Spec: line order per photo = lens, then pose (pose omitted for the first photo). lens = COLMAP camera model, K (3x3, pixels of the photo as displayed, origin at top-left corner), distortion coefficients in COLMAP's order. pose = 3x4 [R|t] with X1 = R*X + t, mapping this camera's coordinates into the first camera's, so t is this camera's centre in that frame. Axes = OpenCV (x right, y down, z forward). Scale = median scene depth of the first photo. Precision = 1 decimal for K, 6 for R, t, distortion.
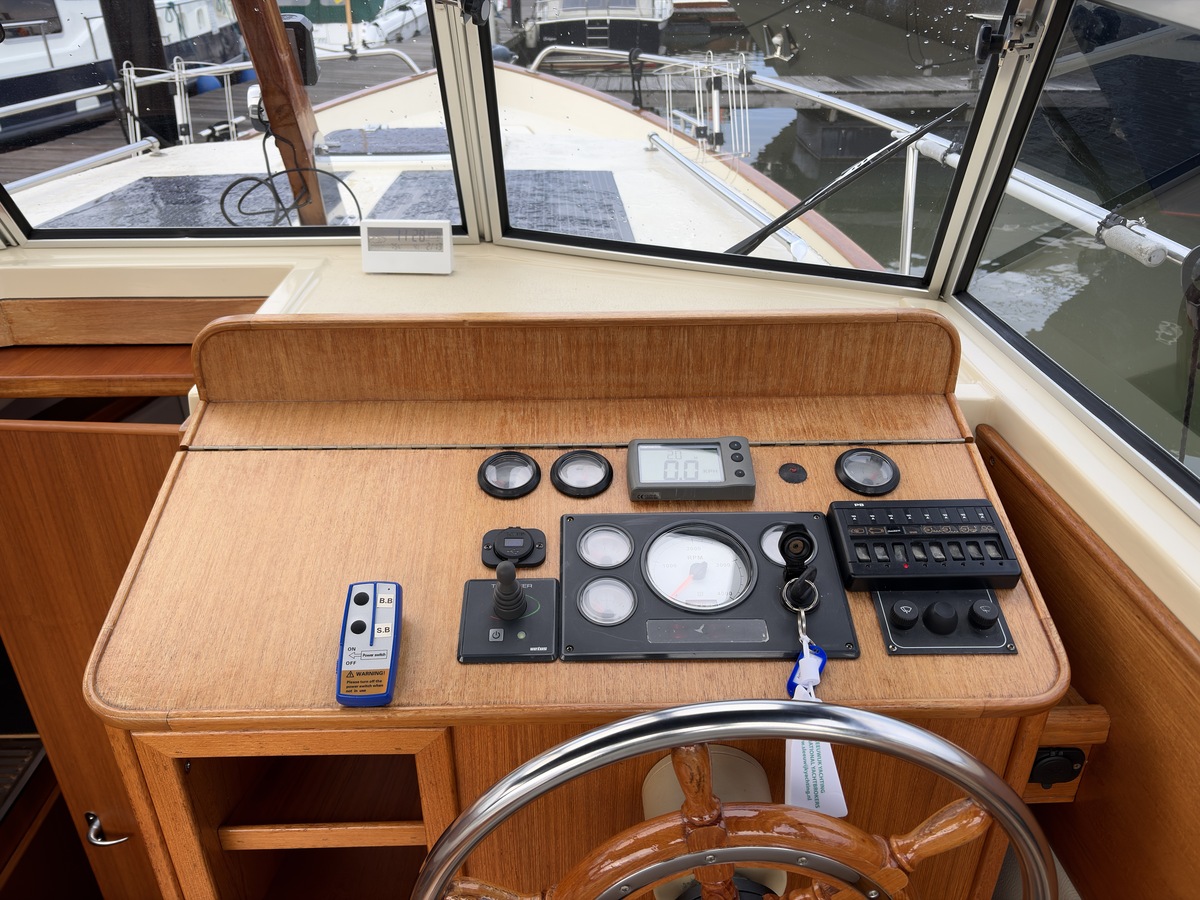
lens RADIAL K [[897.2, 0, 626.6], [0, 897.2, 407.0], [0, 0, 1]] dist [0.034073, 0.000853]
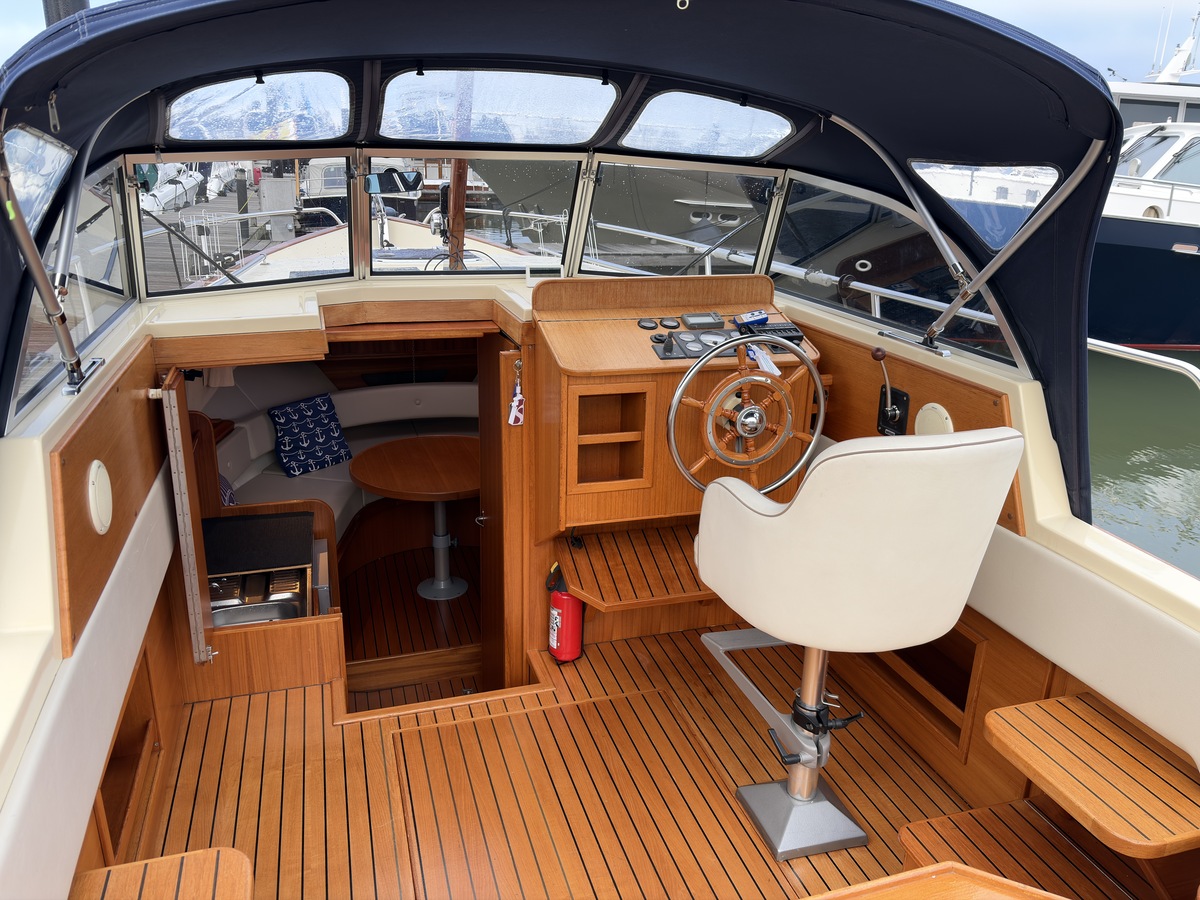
lens RADIAL K [[900.9, 0, 600.0], [0, 900.9, 450.0], [0, 0, 1]] dist [0.114758, -0.193068]
pose [[0.962125, -0.055410, 0.266918, -1.055900], [0.091871, 0.987753, -0.126108, 0.813768], [-0.256661, 0.145854, 0.955433, -1.724324]]
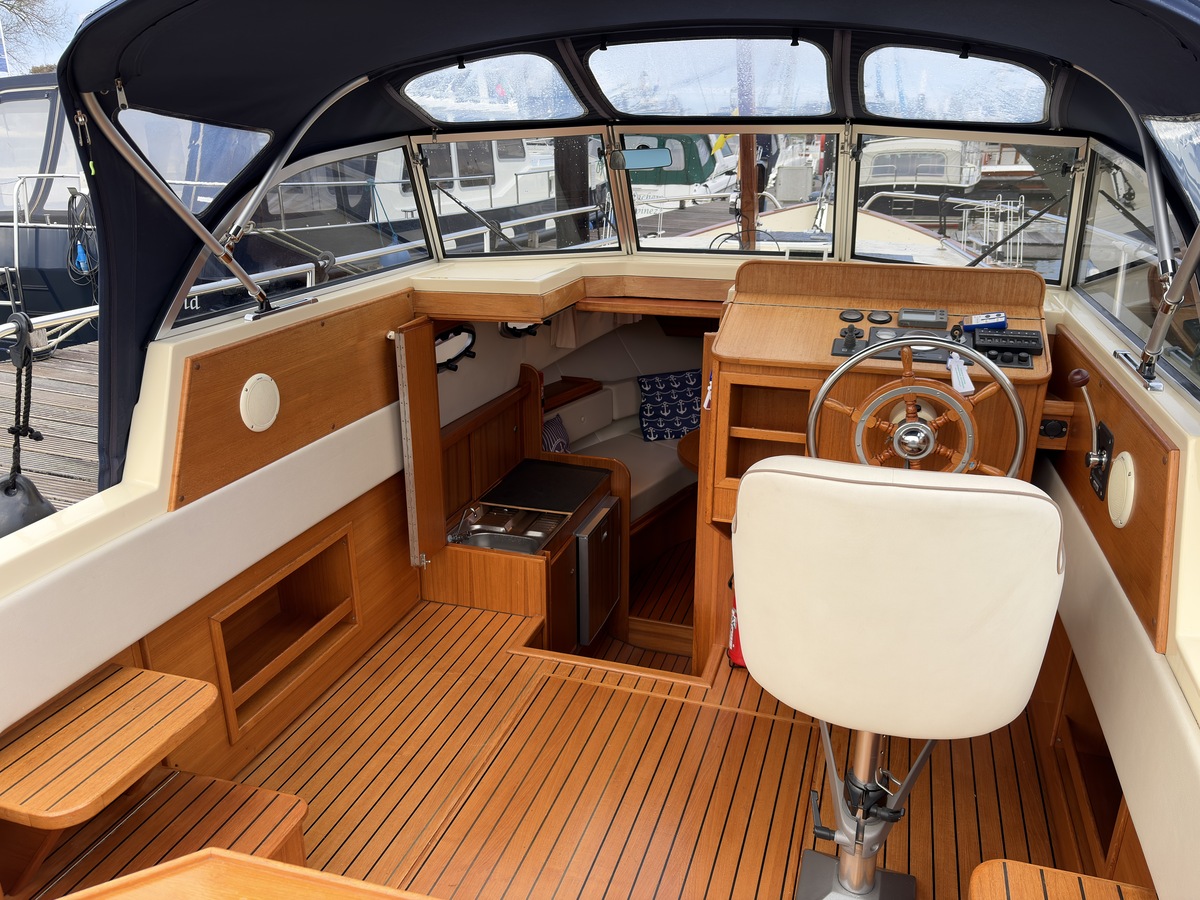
lens RADIAL K [[903.0, 0, 603.8], [0, 903.0, 456.2], [0, 0, 1]] dist [0.083820, -0.117009]
pose [[0.943850, 0.120302, -0.307693, 0.054606], [-0.155470, 0.983513, -0.092370, 0.797722], [0.291507, 0.135021, 0.946992, -1.637539]]
